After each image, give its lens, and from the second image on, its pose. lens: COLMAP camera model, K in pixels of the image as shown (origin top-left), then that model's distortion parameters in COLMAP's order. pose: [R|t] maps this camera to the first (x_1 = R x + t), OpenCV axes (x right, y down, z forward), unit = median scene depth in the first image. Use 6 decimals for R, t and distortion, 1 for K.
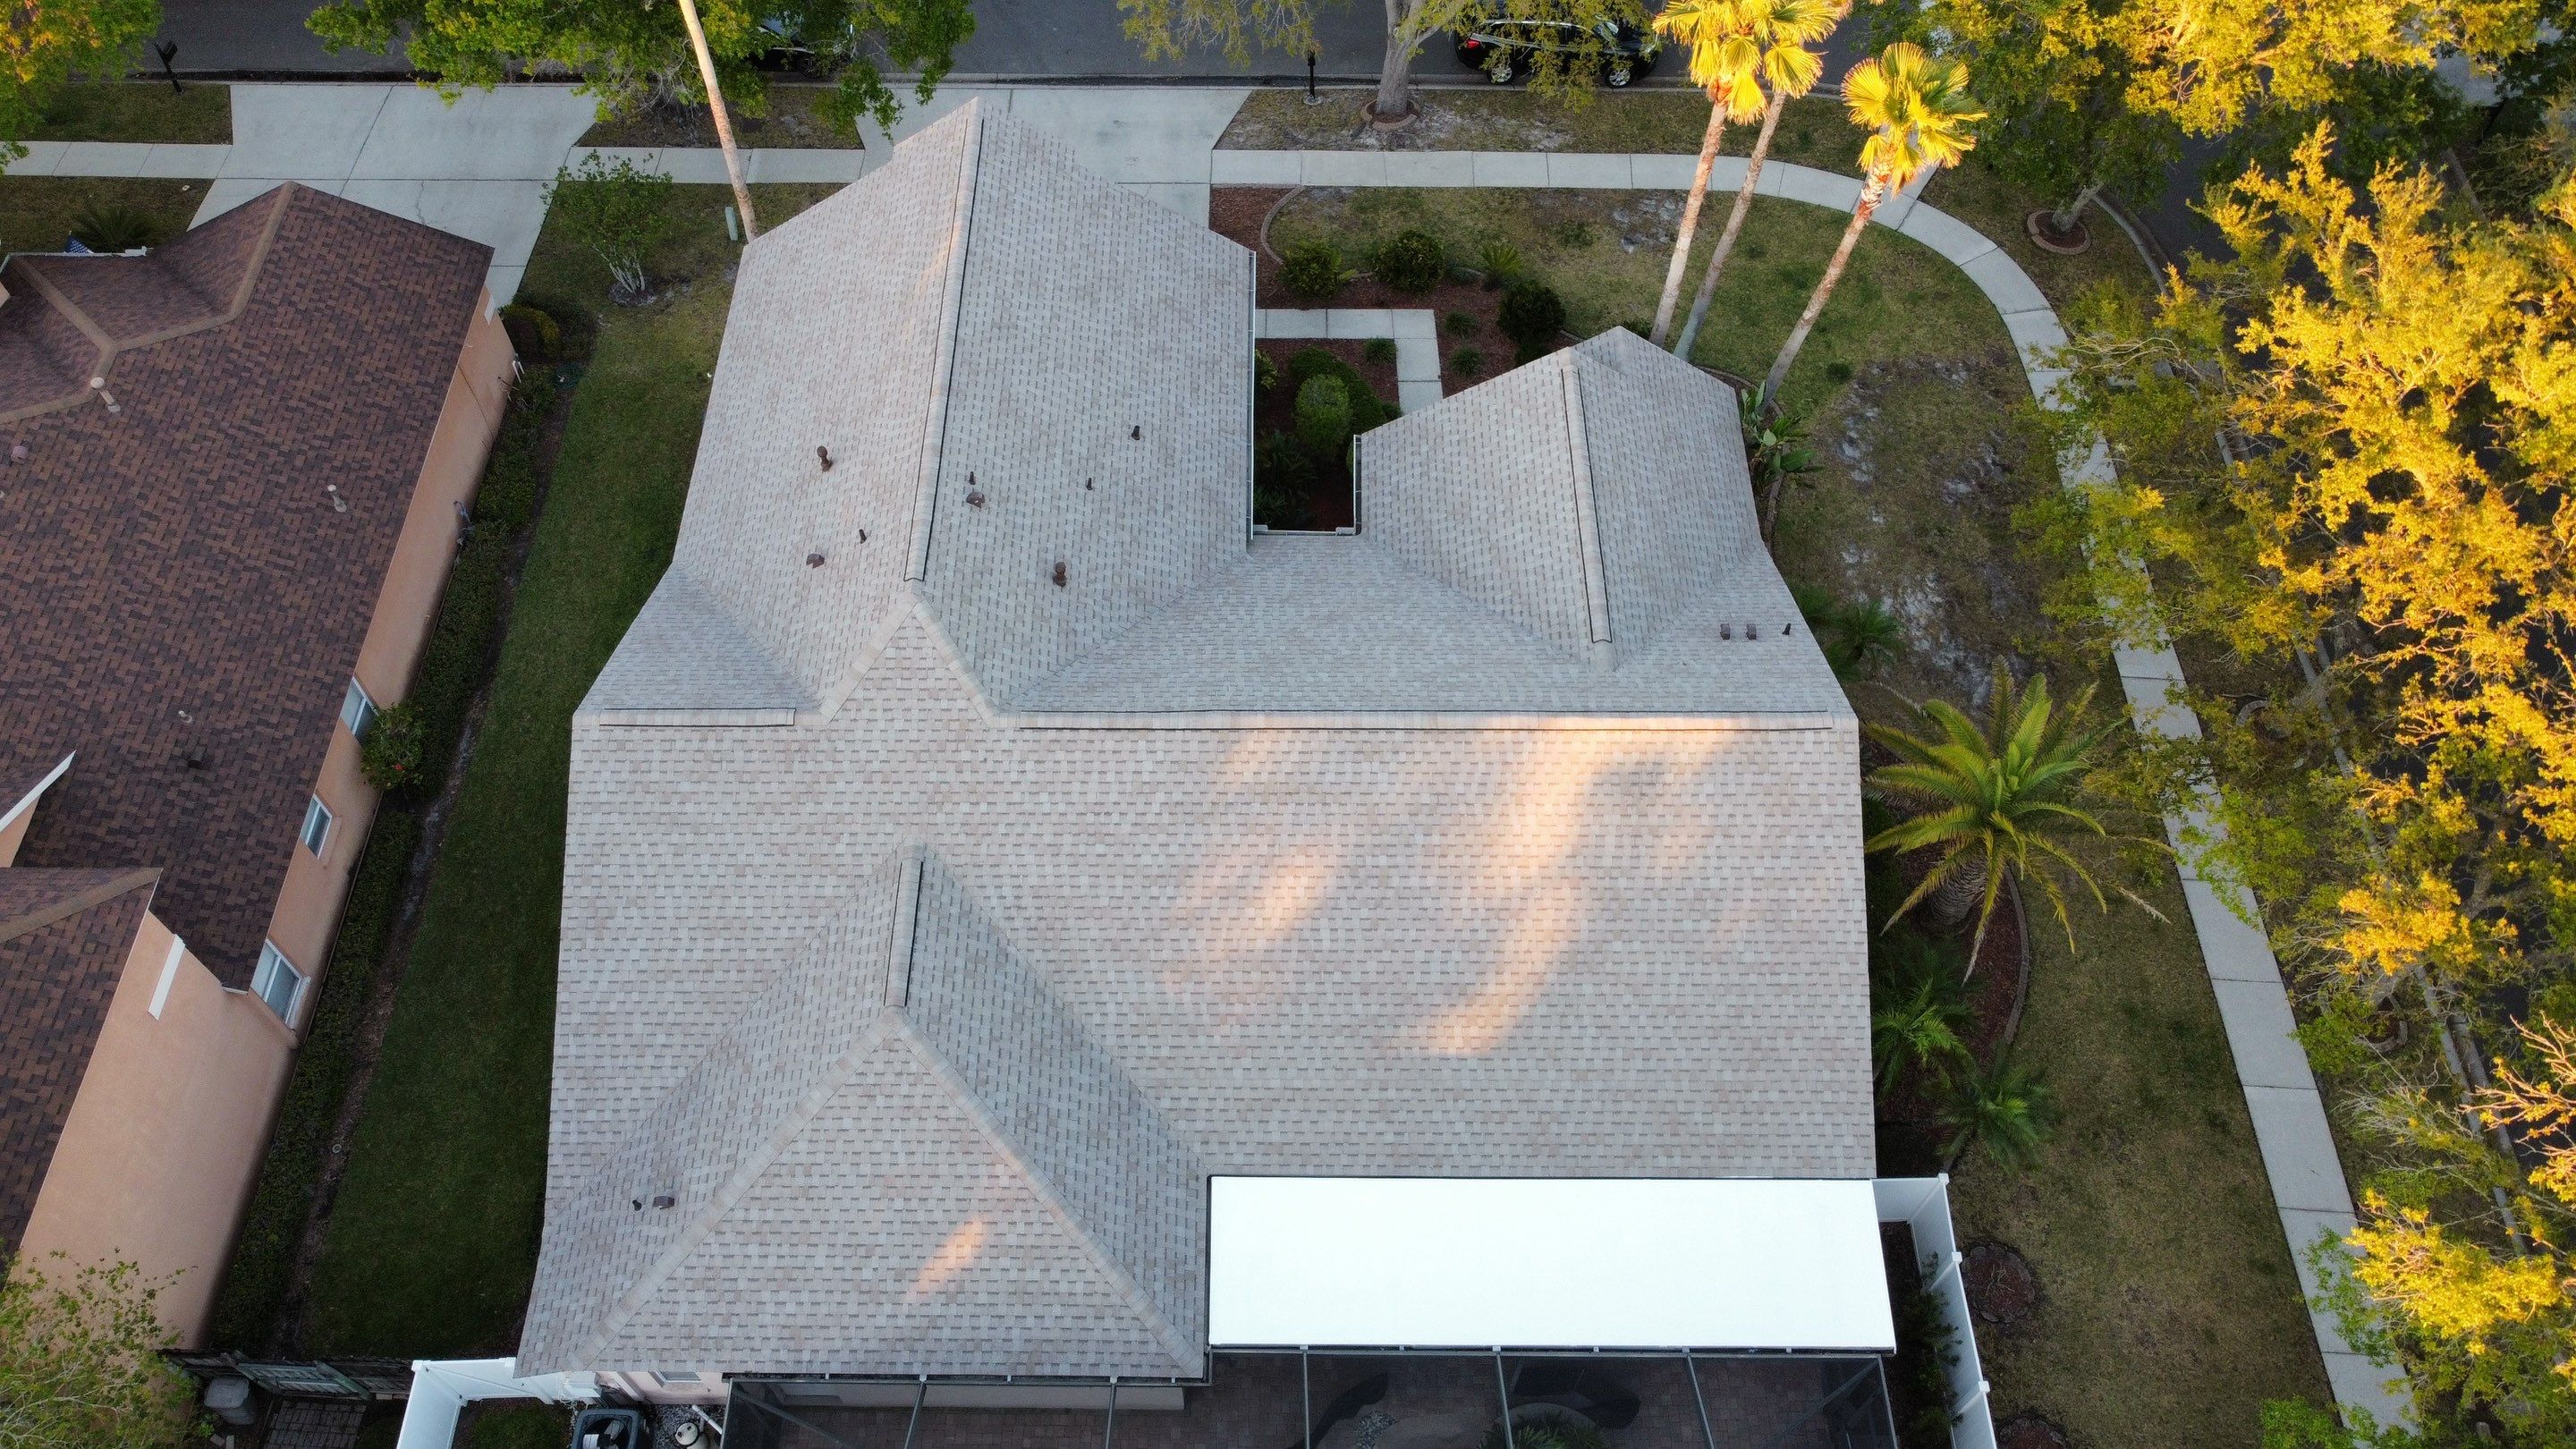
lens RADIAL K [[1957.0, 0, 1239.6], [0, 1957.0, 681.0], [0, 0, 1]] dist [0.005405, -0.012220]
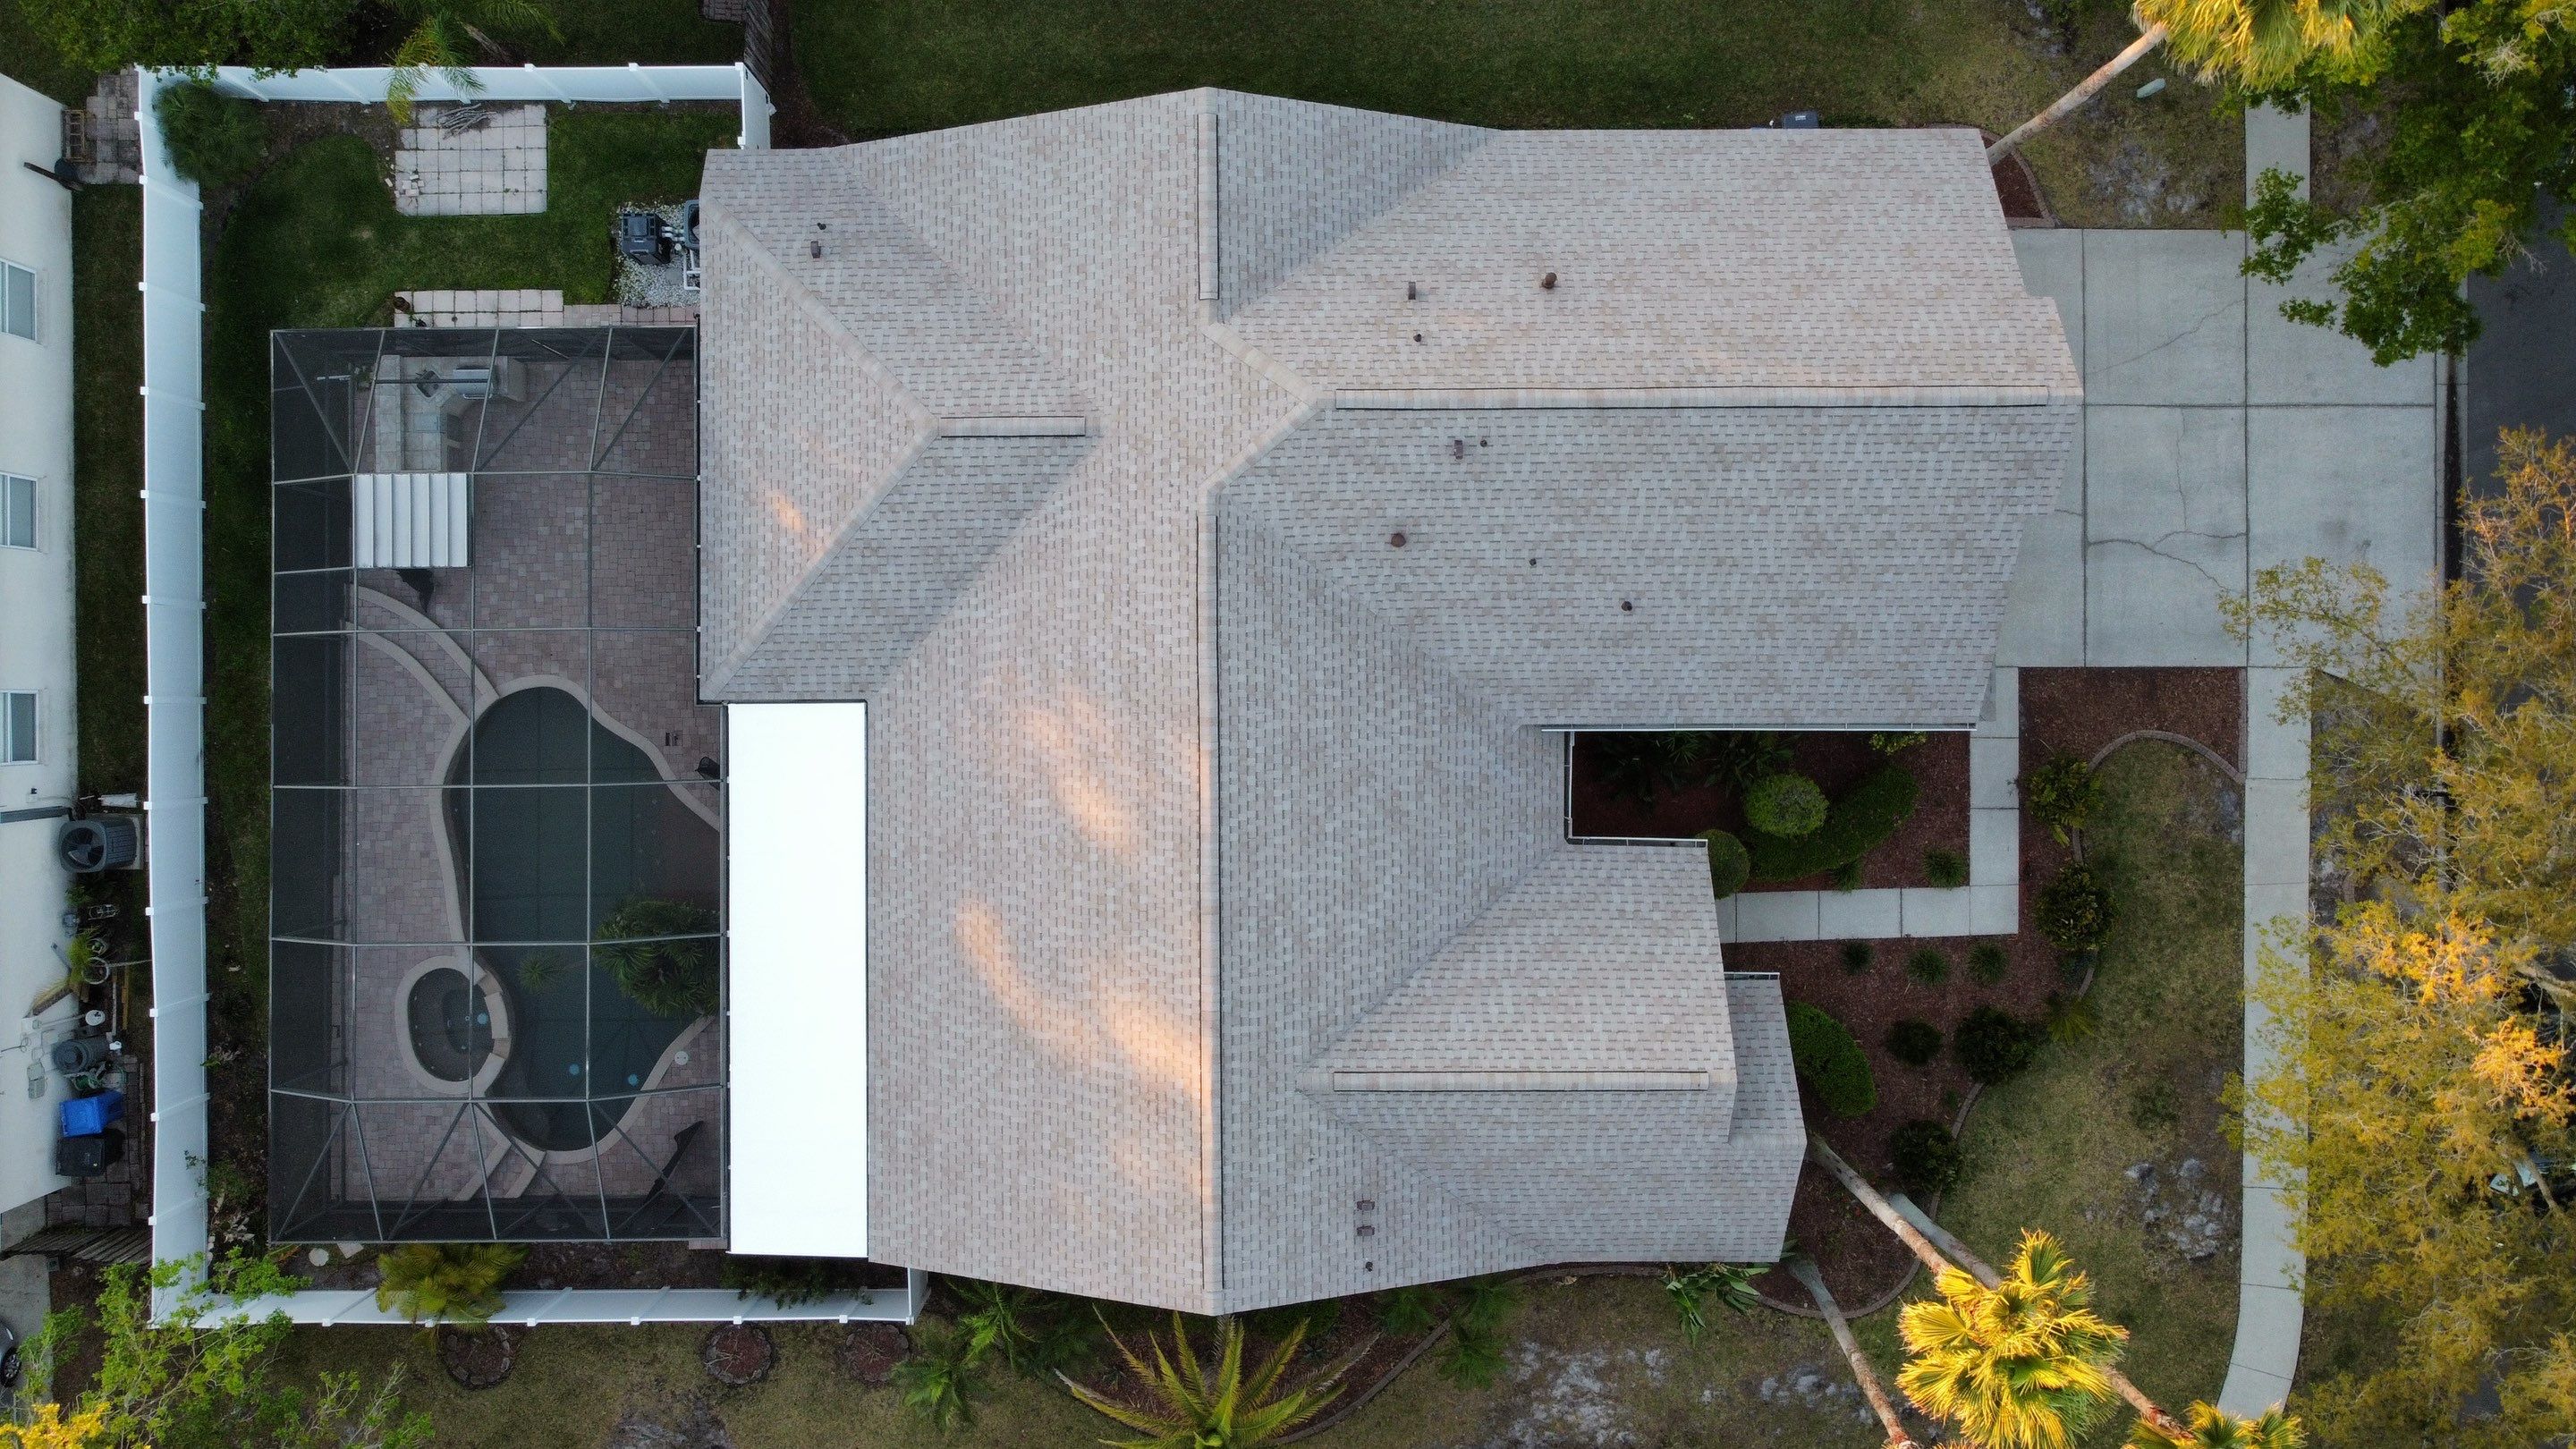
lens RADIAL K [[1957.0, 0, 1259.7], [0, 1957.0, 690.3], [0, 0, 1]] dist [0.005405, -0.012220]
pose [[0.014489, 0.999868, 0.007340, -0.026165], [-0.814947, 0.007555, 0.579487, -0.601772], [0.579355, -0.014377, 0.814949, 0.162127]]
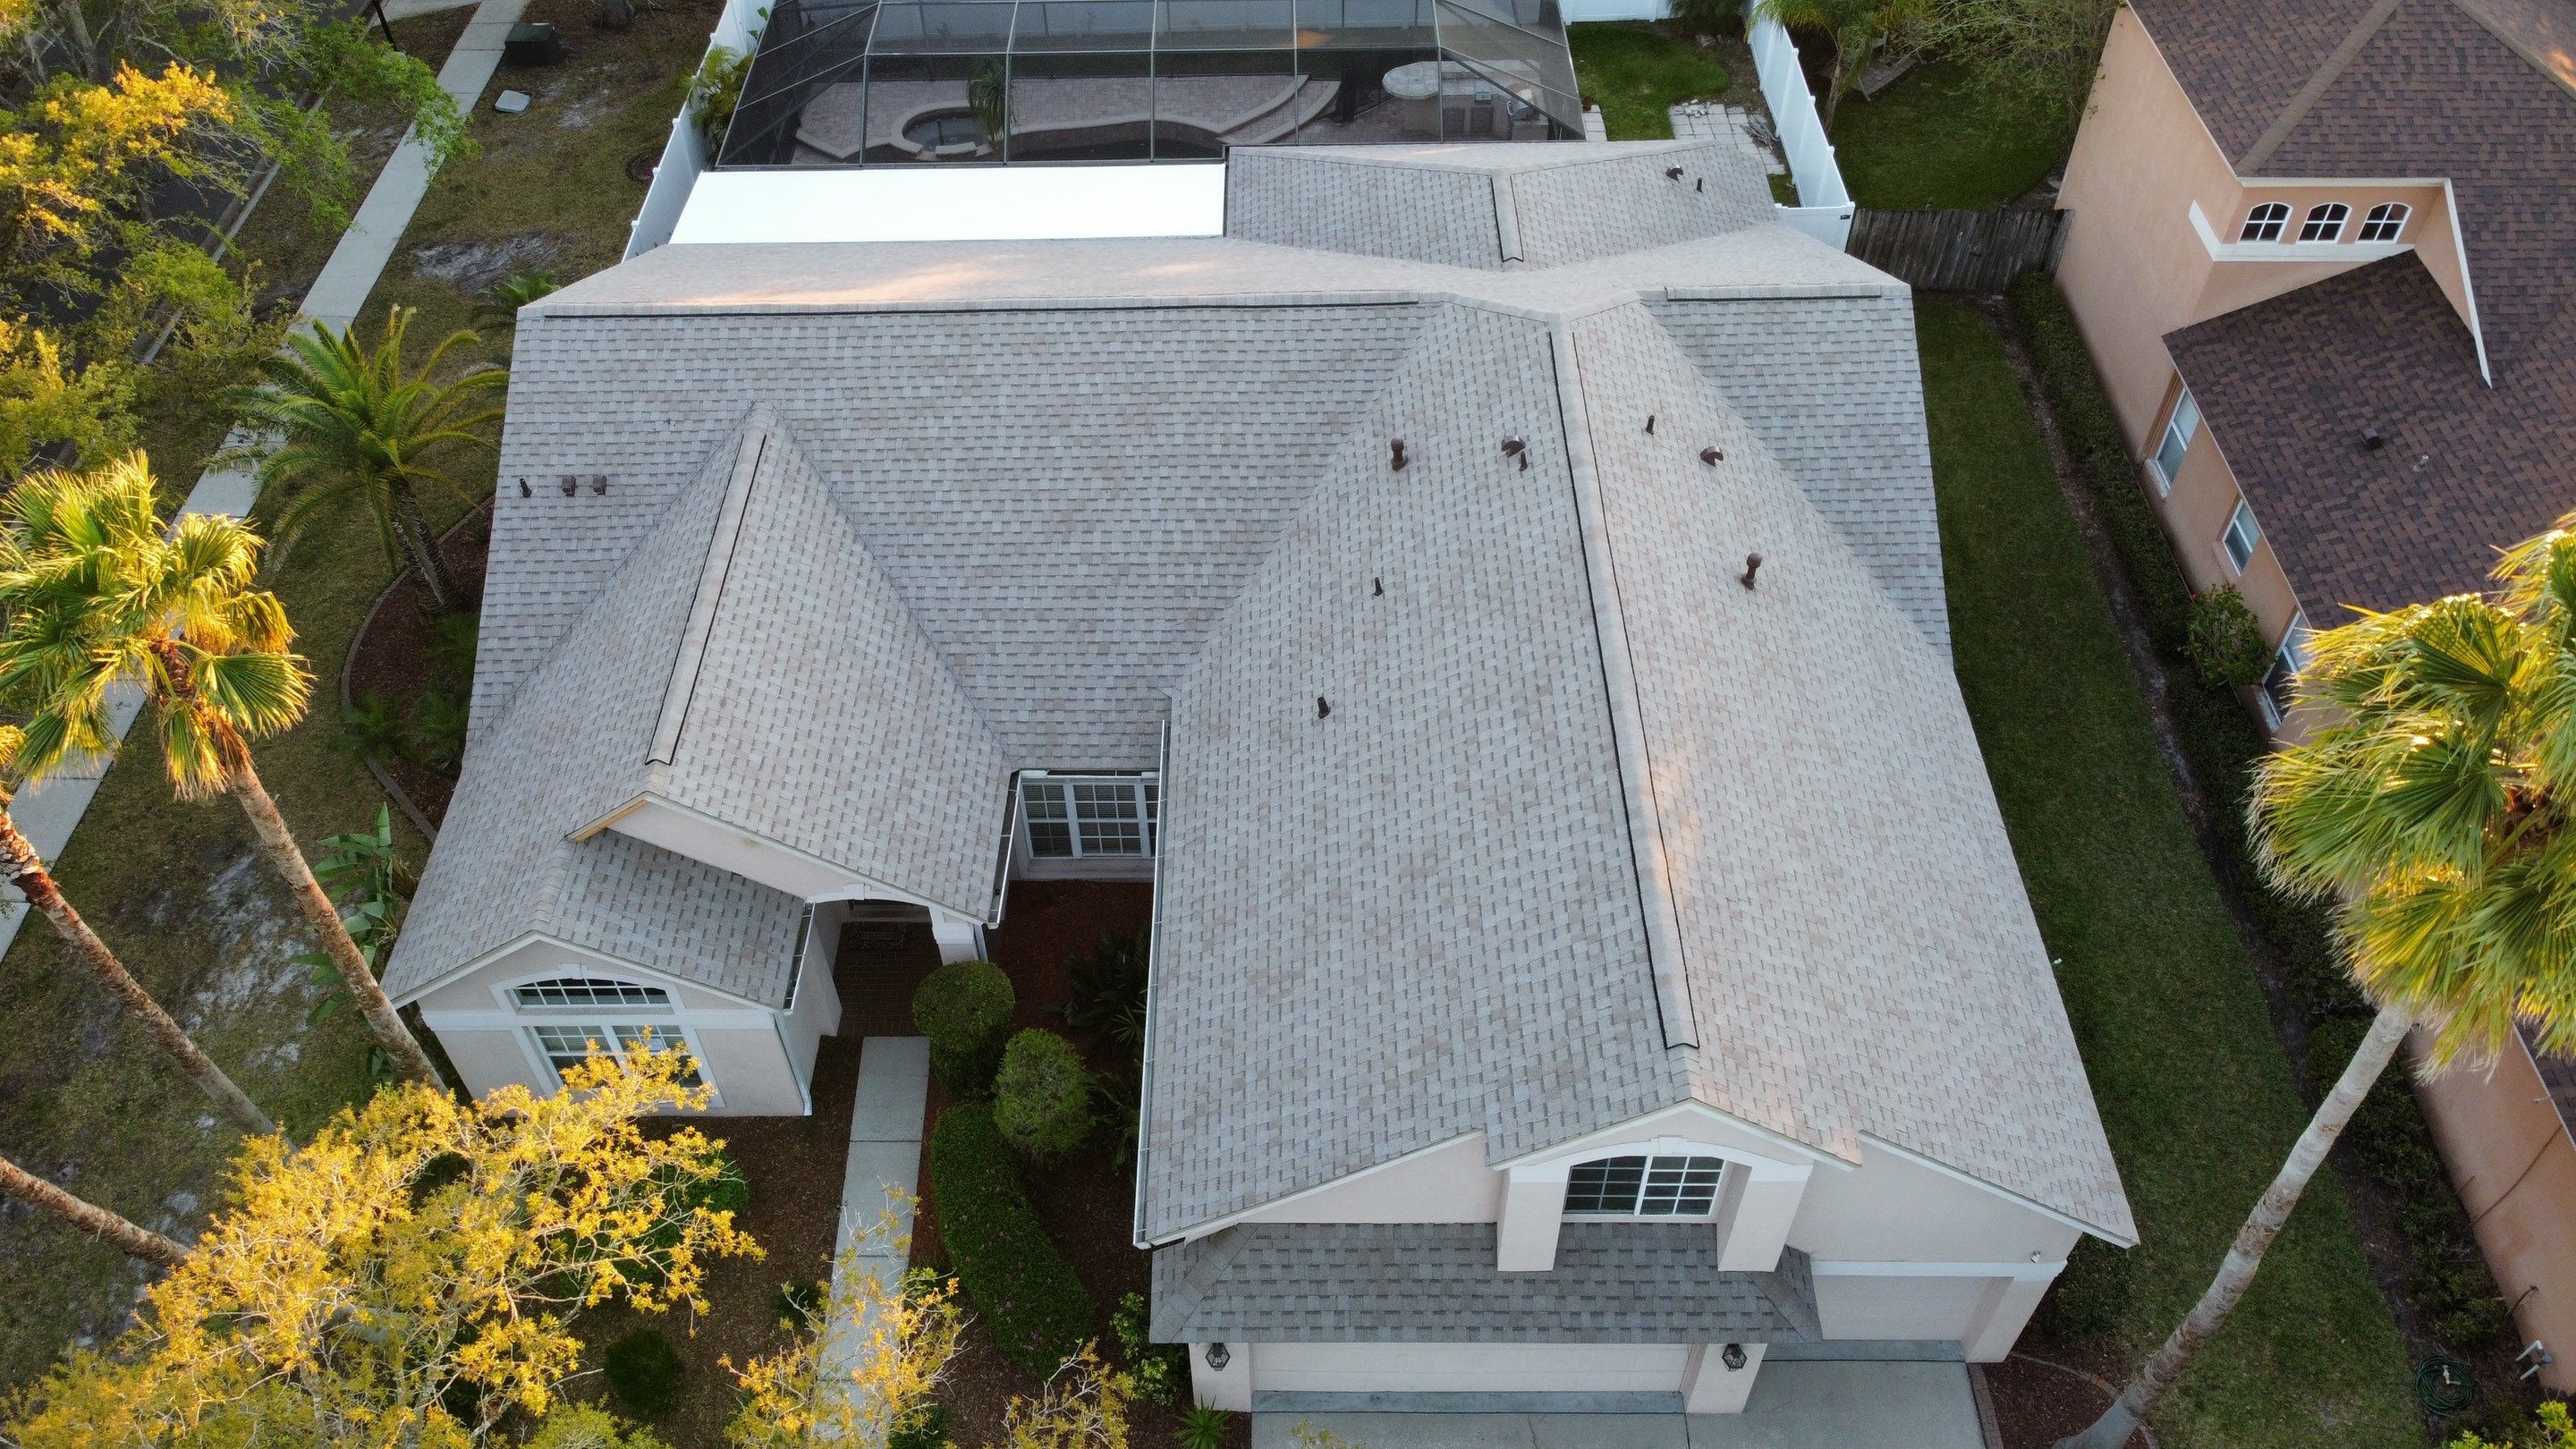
lens RADIAL K [[1957.0, 0, 1255.2], [0, 1957.0, 698.6], [0, 0, 1]] dist [0.005405, -0.012220]
pose [[-0.999482, 0.023872, 0.021592, -0.050318], [0.016451, -0.197752, 0.980114, -0.911789], [0.027667, 0.979961, 0.197257, 0.992404]]
